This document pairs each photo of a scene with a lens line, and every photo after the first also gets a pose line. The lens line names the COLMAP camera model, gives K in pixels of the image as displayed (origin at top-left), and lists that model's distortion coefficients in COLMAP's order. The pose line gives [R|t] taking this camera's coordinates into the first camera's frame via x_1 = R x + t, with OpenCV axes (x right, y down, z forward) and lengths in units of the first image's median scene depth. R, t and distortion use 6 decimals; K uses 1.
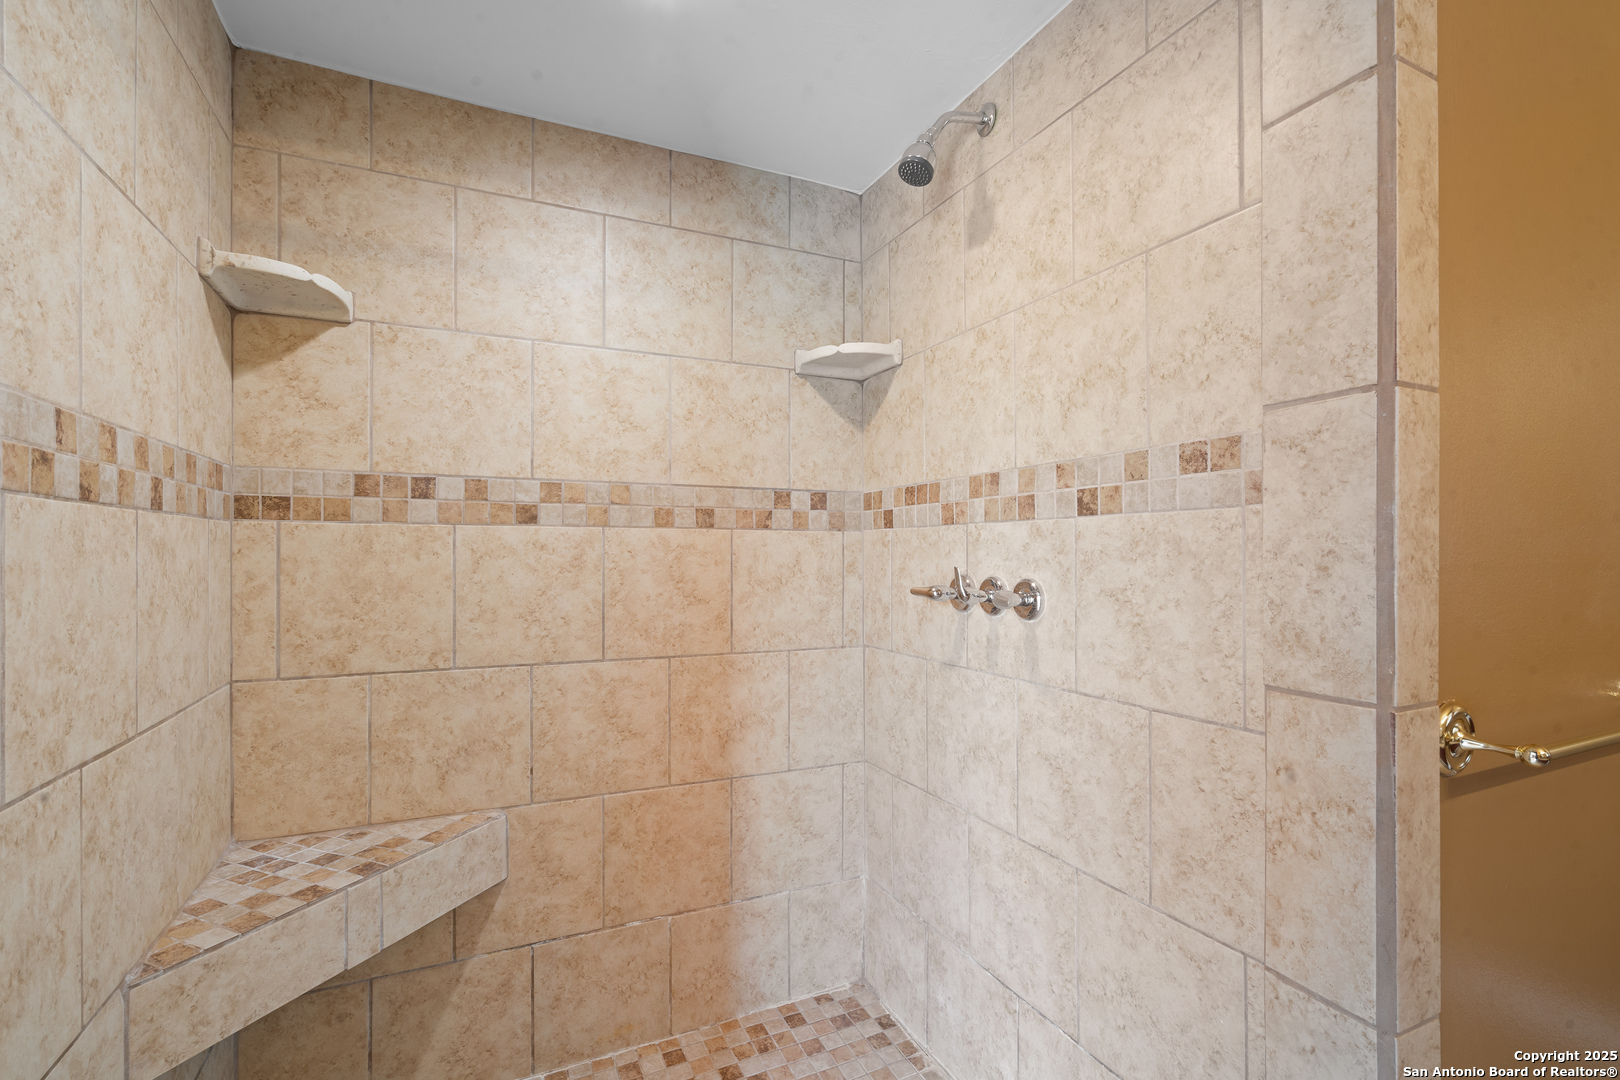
lens RADIAL K [[737.0, 0, 802.6], [0, 737.0, 548.0], [0, 0, 1]] dist [-0.001799, 0.003890]
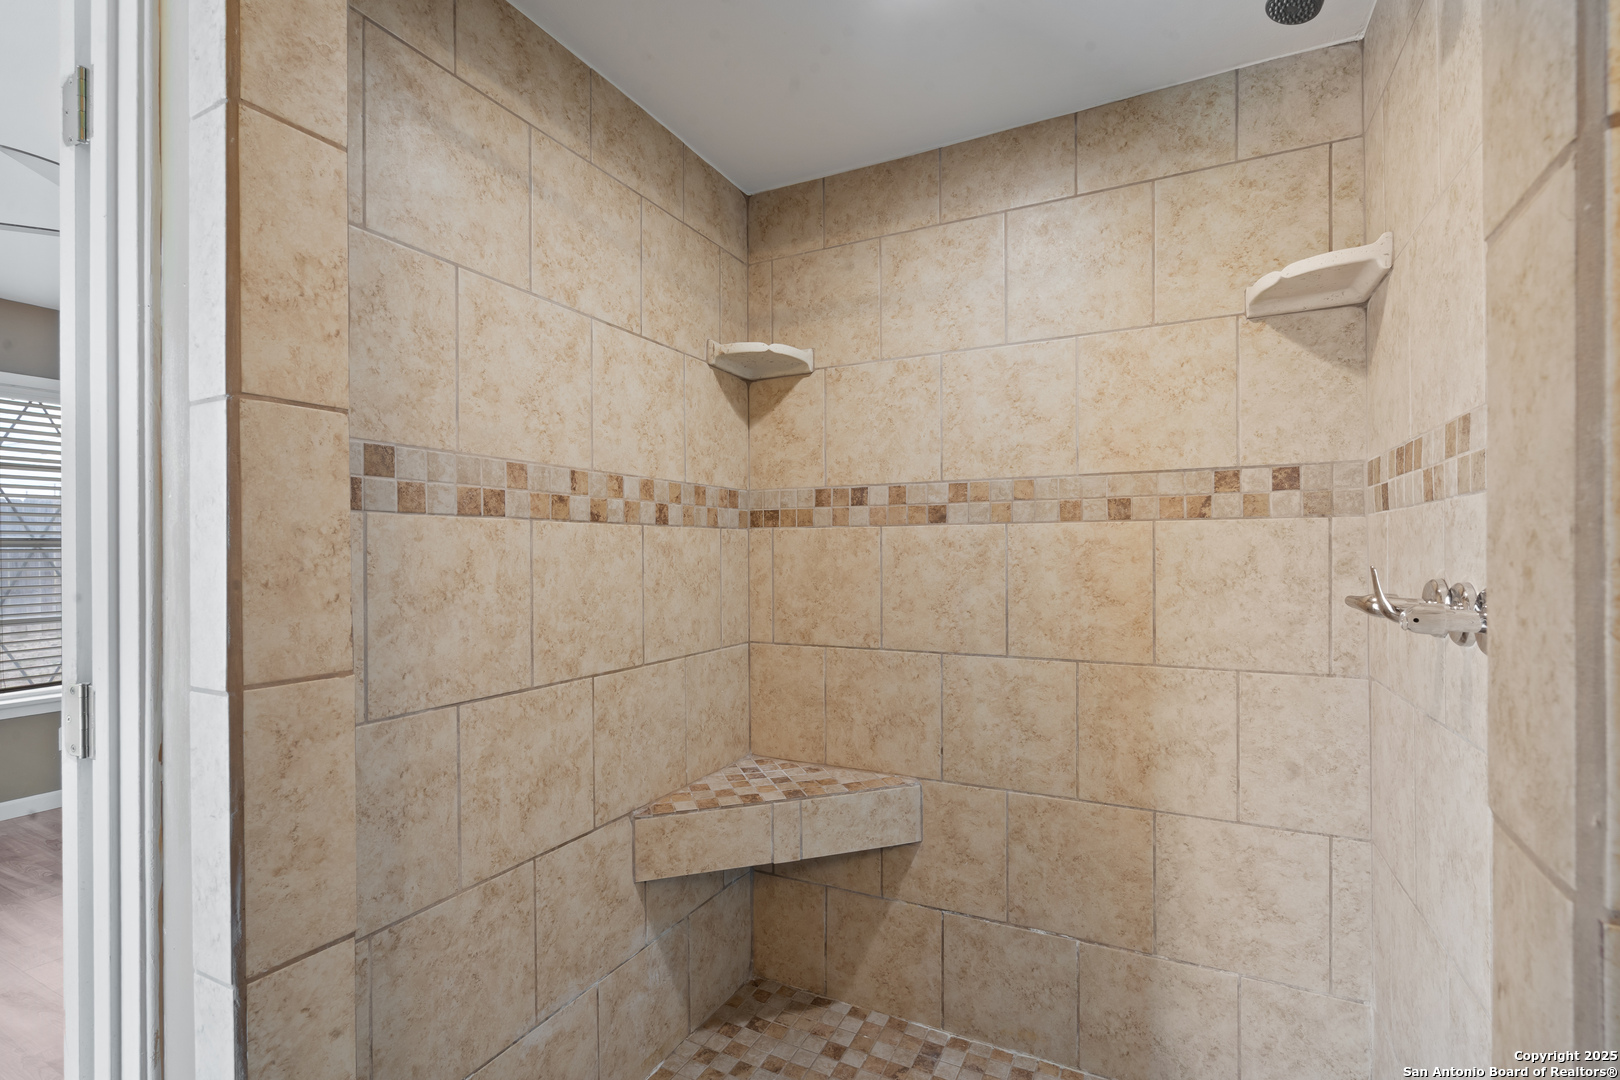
lens RADIAL K [[737.0, 0, 803.8], [0, 737.0, 548.6], [0, 0, 1]] dist [-0.001799, 0.003890]
pose [[0.626871, -0.008720, -0.779075, 0.358281], [0.012603, 0.999920, -0.001050, 0.003456], [0.779022, -0.009161, 0.626930, 0.165881]]
